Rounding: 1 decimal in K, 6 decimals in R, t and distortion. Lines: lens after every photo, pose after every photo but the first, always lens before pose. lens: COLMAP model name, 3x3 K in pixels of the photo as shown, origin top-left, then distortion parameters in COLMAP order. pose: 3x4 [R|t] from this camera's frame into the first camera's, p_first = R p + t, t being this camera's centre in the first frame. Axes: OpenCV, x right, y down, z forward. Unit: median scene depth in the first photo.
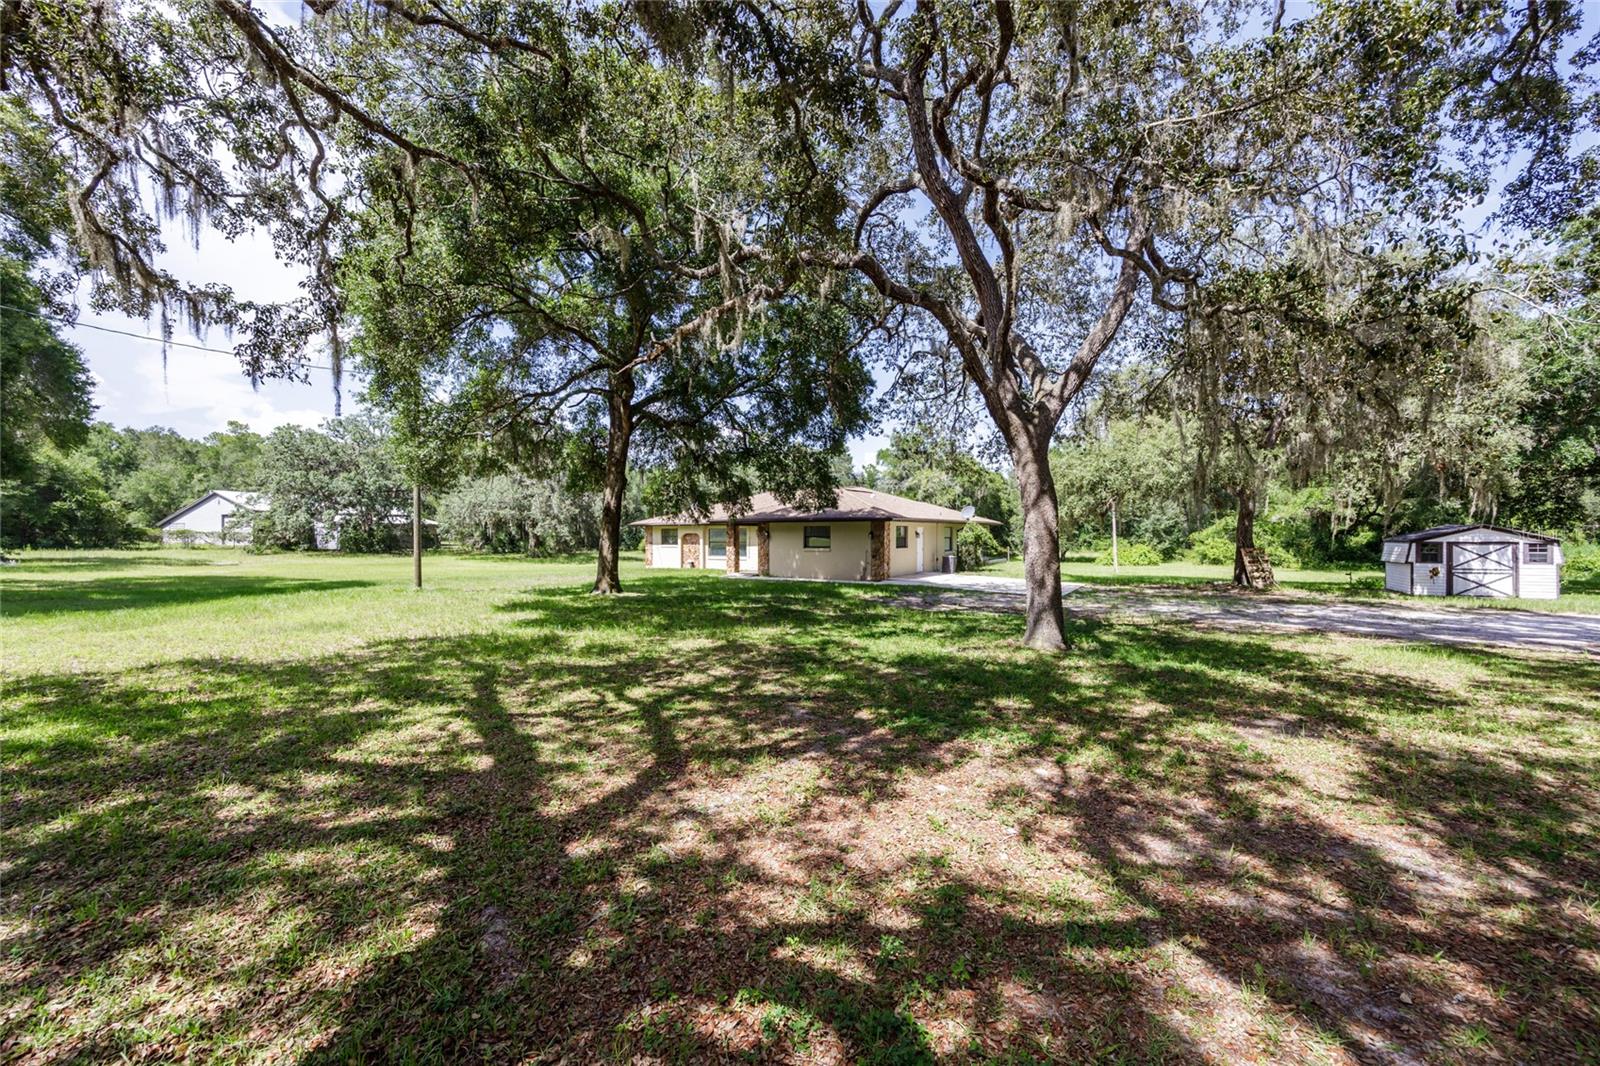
lens RADIAL K [[619.5, 0, 793.4], [0, 619.5, 535.0], [0, 0, 1]] dist [-0.003118, 0.000350]
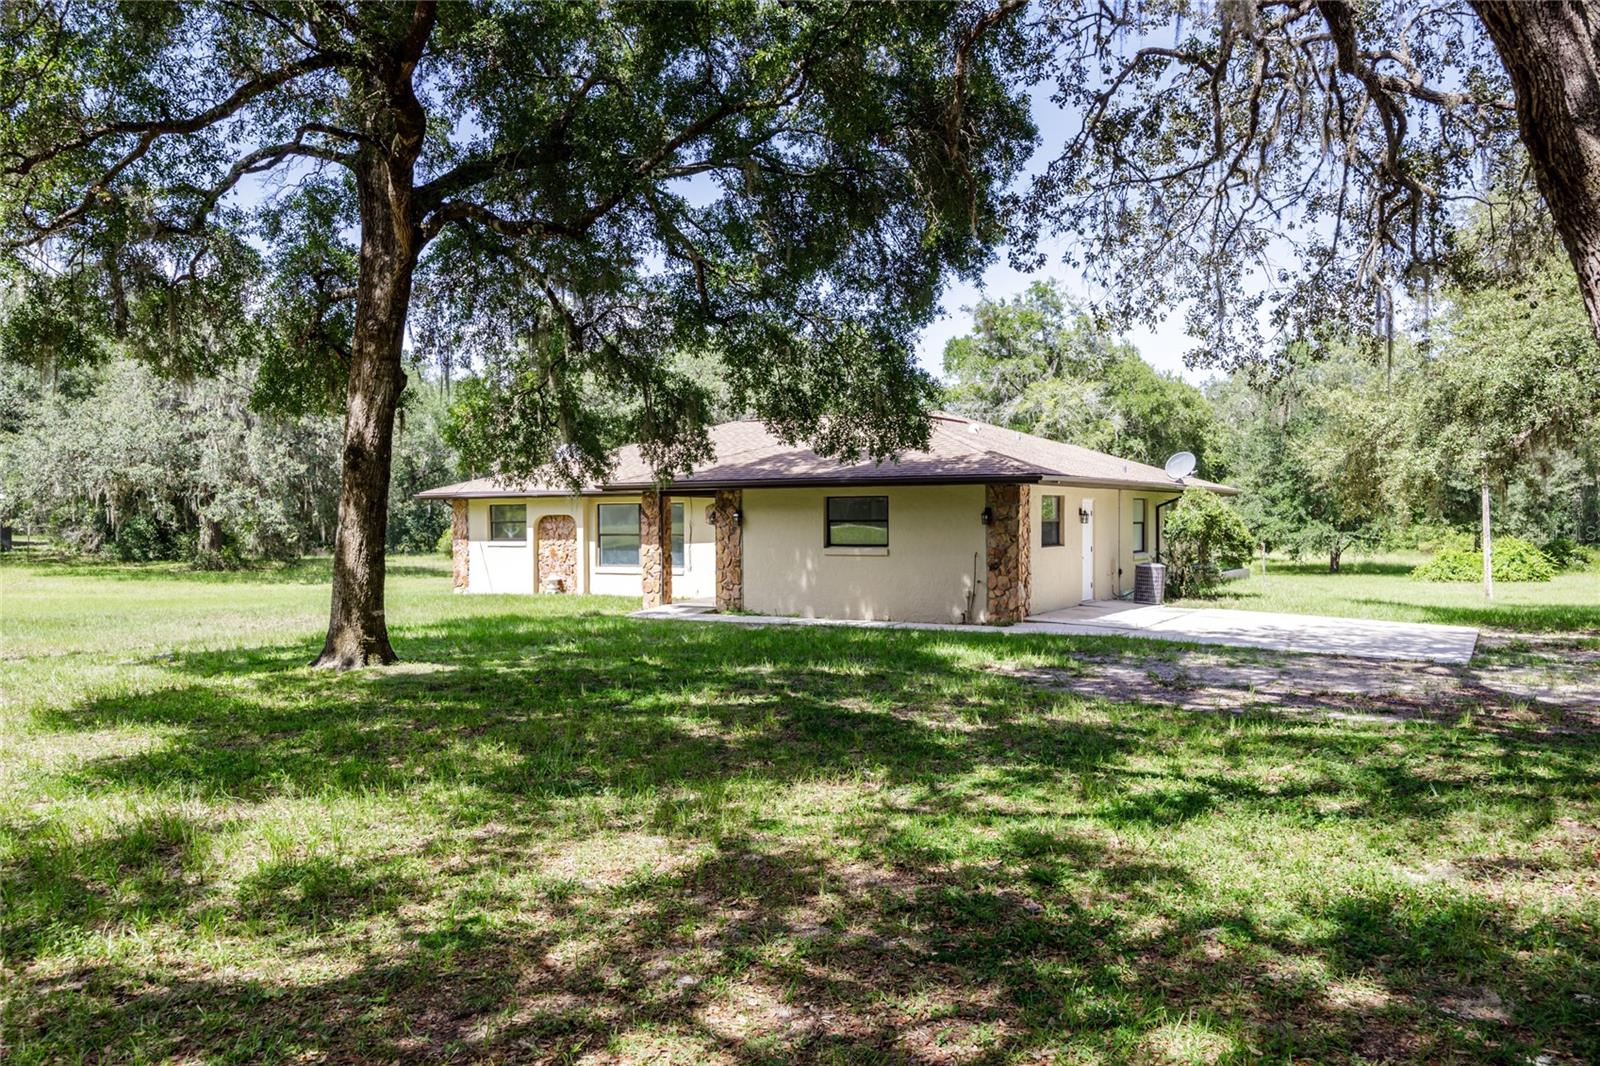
lens RADIAL K [[1271.8, 0, 803.8], [0, 1271.8, 531.5], [0, 0, 1]] dist [-0.001585, -0.008116]
pose [[0.999361, -0.003441, 0.035580, -0.036363], [0.003116, 0.999953, 0.009186, 0.002009], [-0.035610, -0.009069, 0.999325, 0.146414]]
